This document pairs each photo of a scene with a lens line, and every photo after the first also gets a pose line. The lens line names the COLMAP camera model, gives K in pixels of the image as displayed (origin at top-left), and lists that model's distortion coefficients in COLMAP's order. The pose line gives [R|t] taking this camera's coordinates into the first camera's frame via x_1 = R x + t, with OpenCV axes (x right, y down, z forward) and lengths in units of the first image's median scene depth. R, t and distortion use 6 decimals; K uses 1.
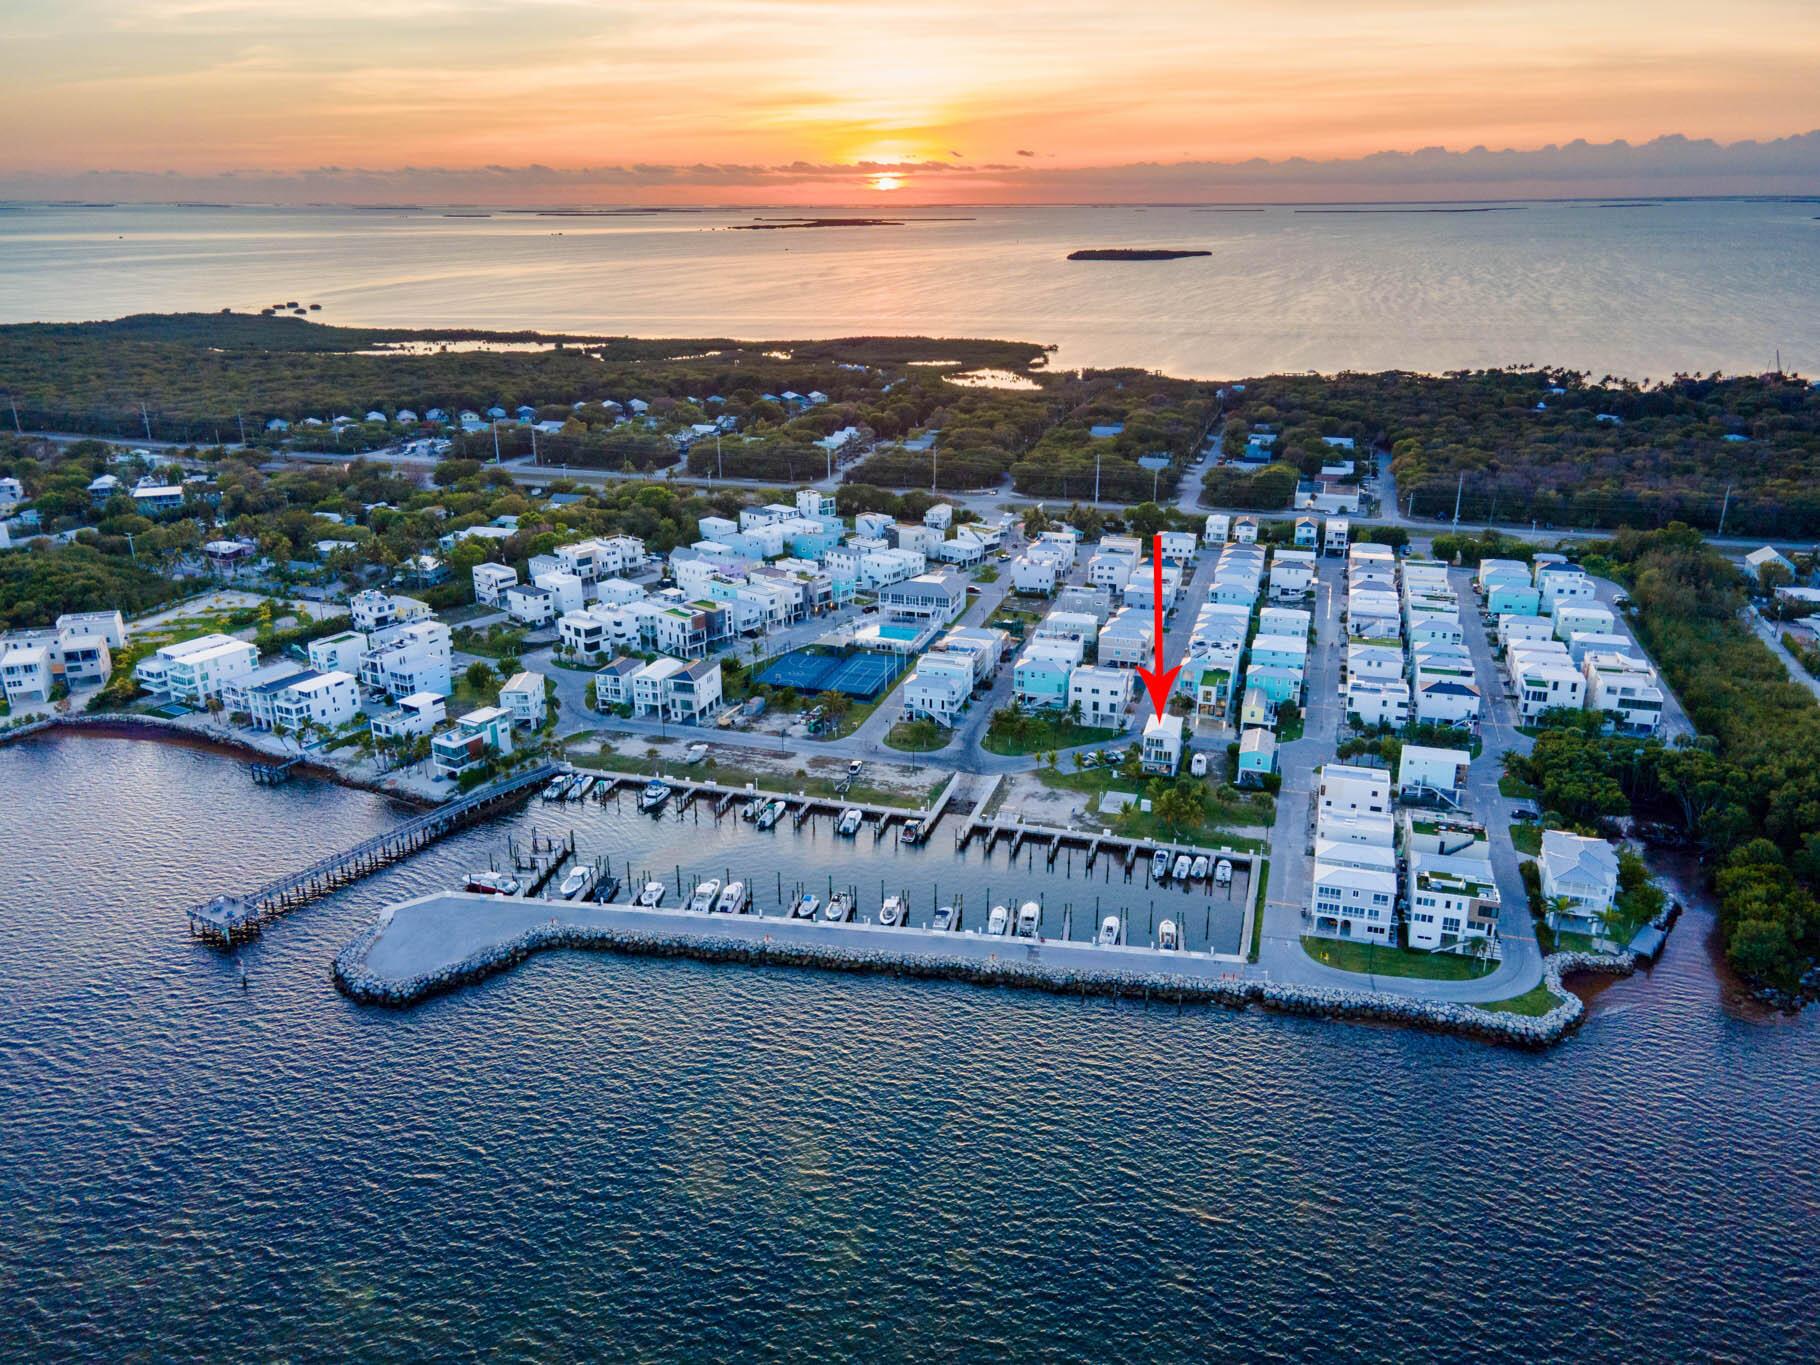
lens RADIAL K [[1311.4, 0, 910.0], [0, 1311.4, 682.5], [0, 0, 1]] dist [0.047931, -0.000736]
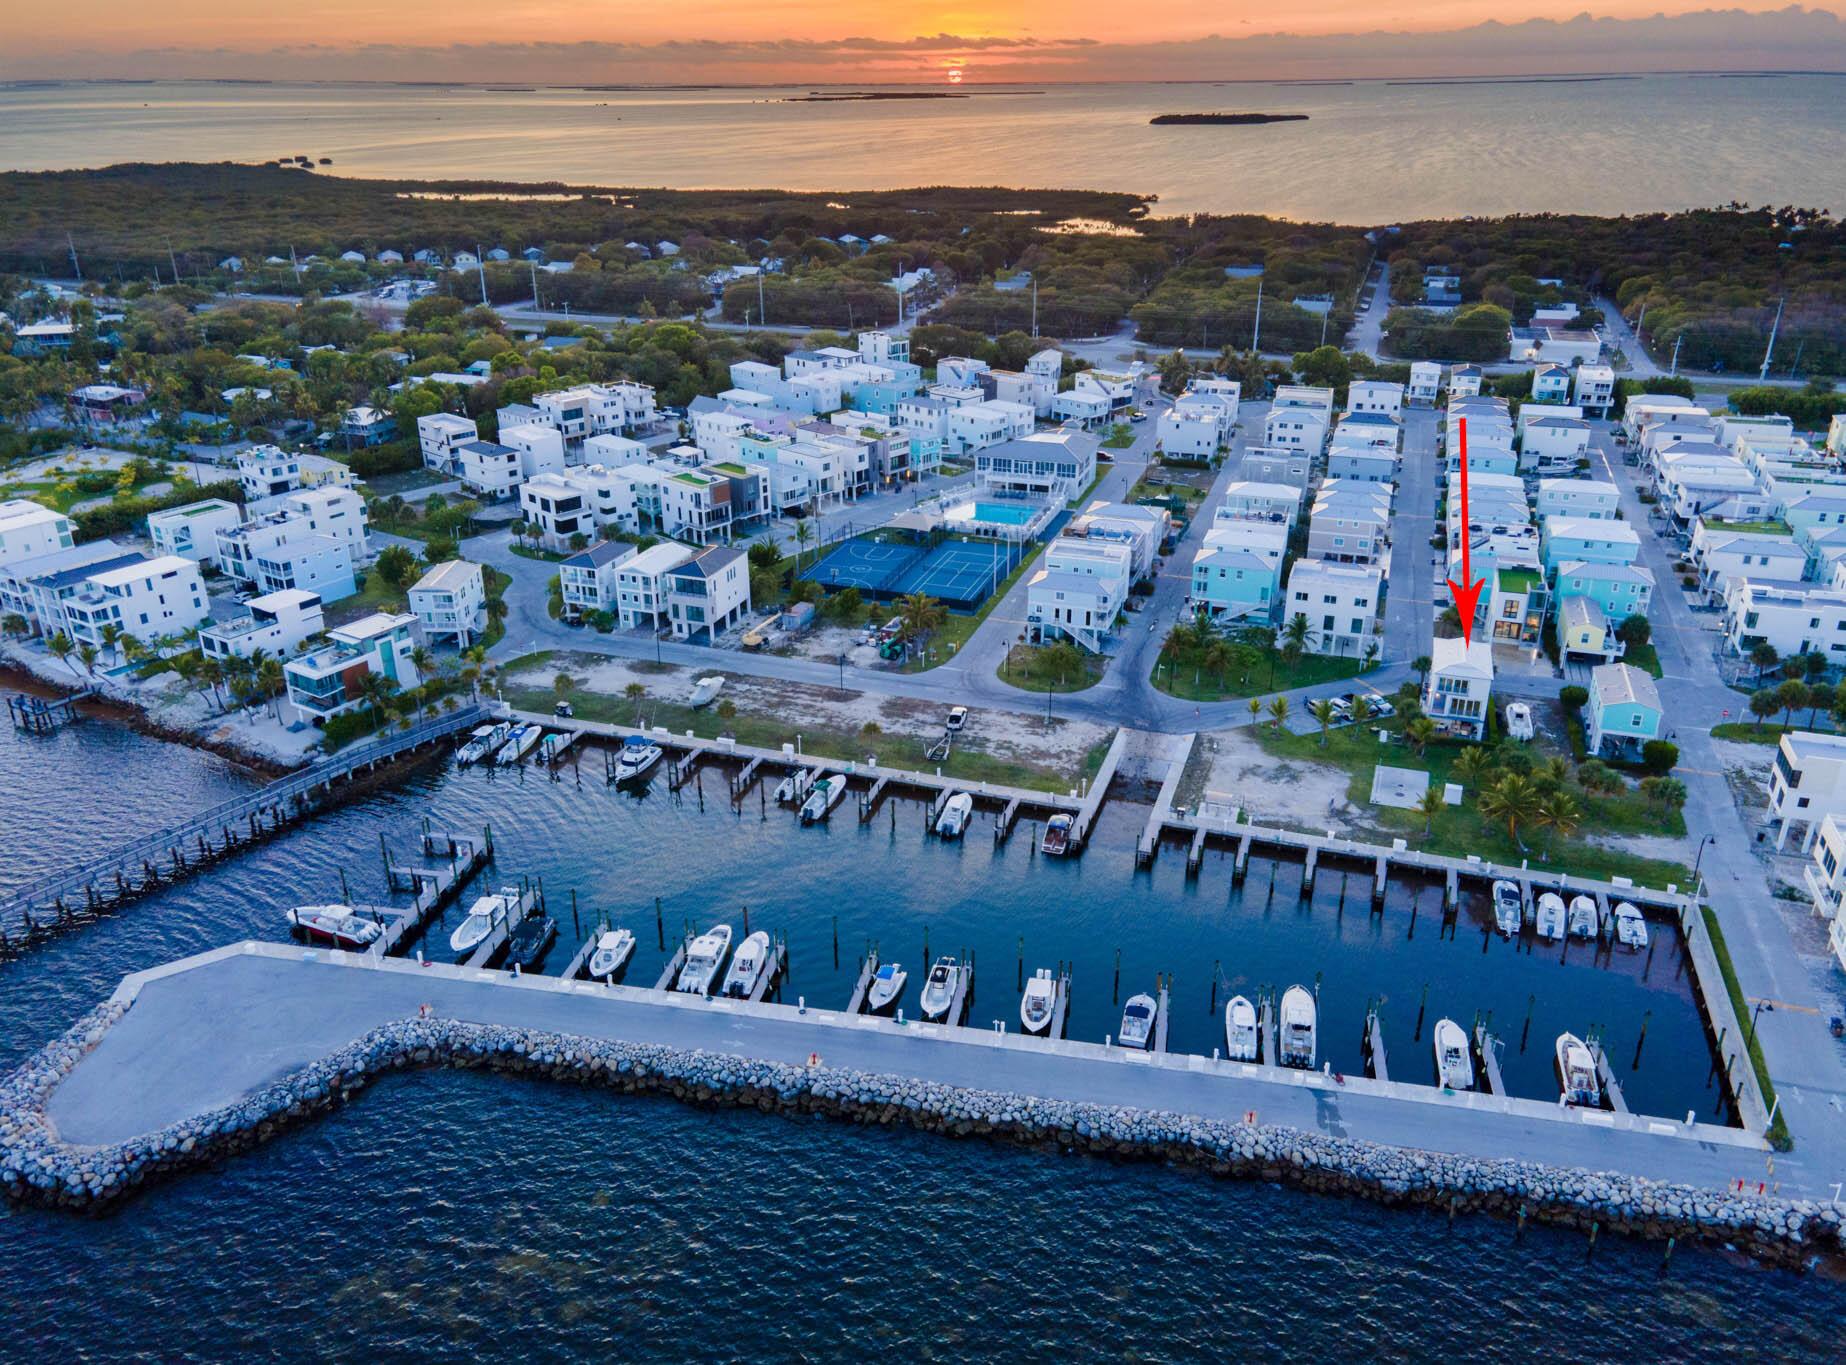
lens RADIAL K [[1330.9, 0, 923.0], [0, 1330.9, 682.5], [0, 0, 1]] dist [0.019400, 0.040257]
pose [[0.999424, 0.012972, -0.031343, -0.033684], [-0.010660, 0.997287, 0.072831, 0.001671], [0.032203, -0.072455, 0.996852, 0.324158]]
